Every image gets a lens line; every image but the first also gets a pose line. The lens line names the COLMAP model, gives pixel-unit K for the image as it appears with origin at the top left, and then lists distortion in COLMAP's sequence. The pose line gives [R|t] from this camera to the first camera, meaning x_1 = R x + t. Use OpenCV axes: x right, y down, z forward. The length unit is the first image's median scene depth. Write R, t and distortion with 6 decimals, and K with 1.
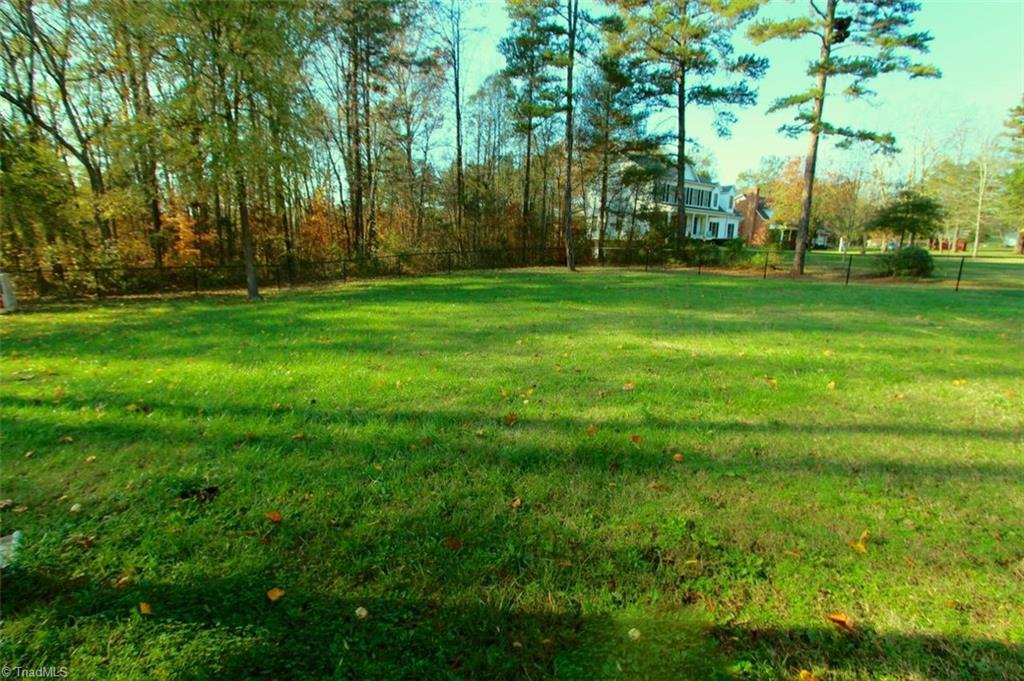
lens RADIAL K [[477.4, 0, 513.8], [0, 477.4, 345.8], [0, 0, 1]] dist [-0.015523, 0.002808]
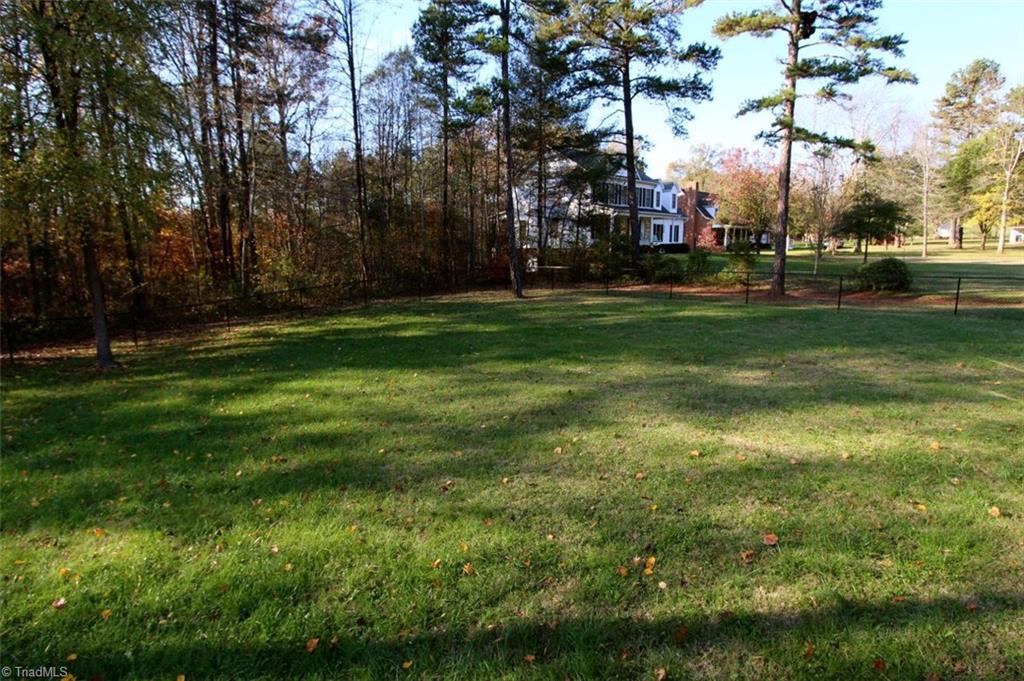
lens RADIAL K [[579.7, 0, 515.7], [0, 579.7, 345.3], [0, 0, 1]] dist [-0.013237, 0.004955]
pose [[0.983408, -0.055303, 0.172773, -0.076789], [0.061891, 0.997538, -0.032977, -0.054951], [-0.170524, 0.043123, 0.984409, 0.033360]]
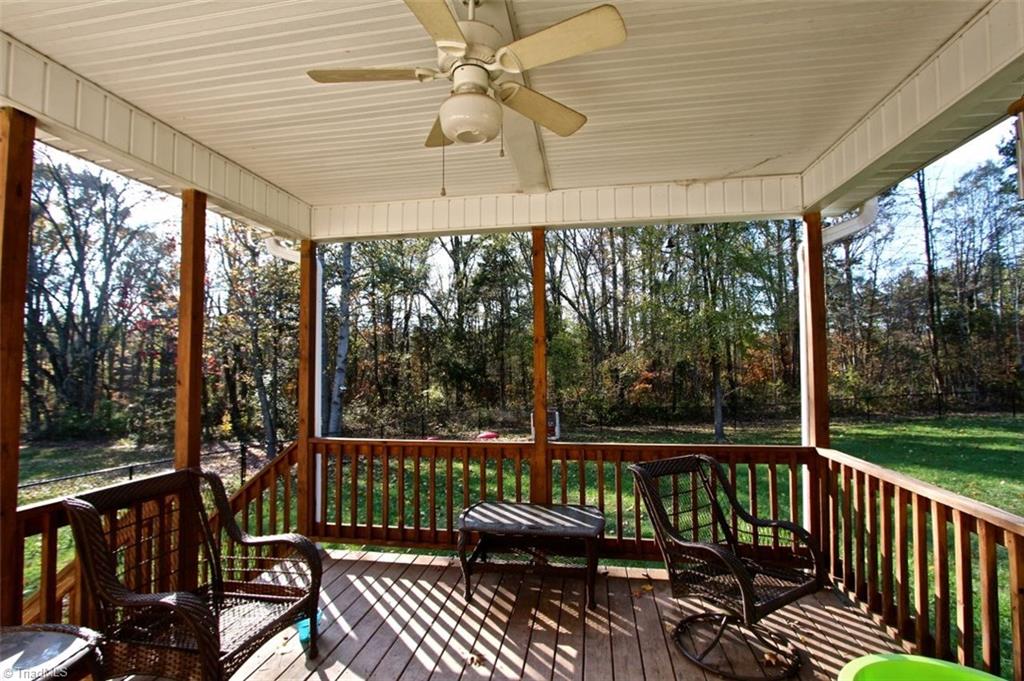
lens RADIAL K [[477.4, 0, 509.6], [0, 477.4, 340.8], [0, 0, 1]] dist [-0.015523, 0.002808]
pose [[0.692102, -0.065817, -0.718793, -0.070677], [-0.123868, 0.970230, -0.208109, -0.028868], [0.711092, 0.233069, 0.663346, -0.102876]]
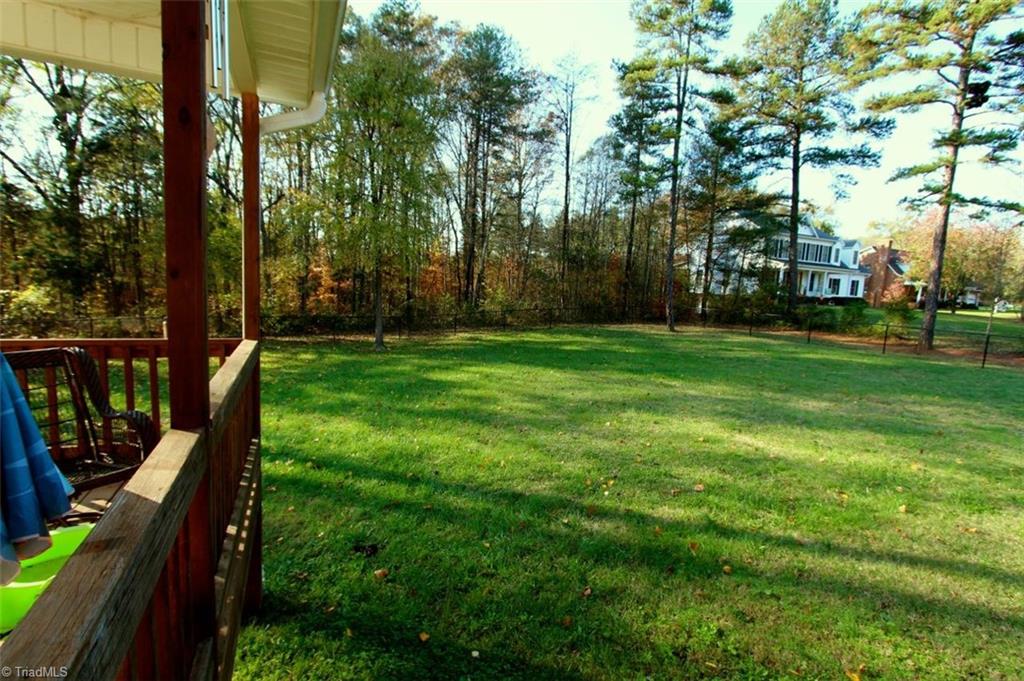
lens RADIAL K [[477.4, 0, 514.1], [0, 477.4, 344.9], [0, 0, 1]] dist [-0.015523, 0.002808]
pose [[0.977756, 0.053101, -0.202913, 0.005092], [-0.070399, 0.994386, -0.079000, -0.032460], [0.197579, 0.091527, 0.976005, -0.054847]]
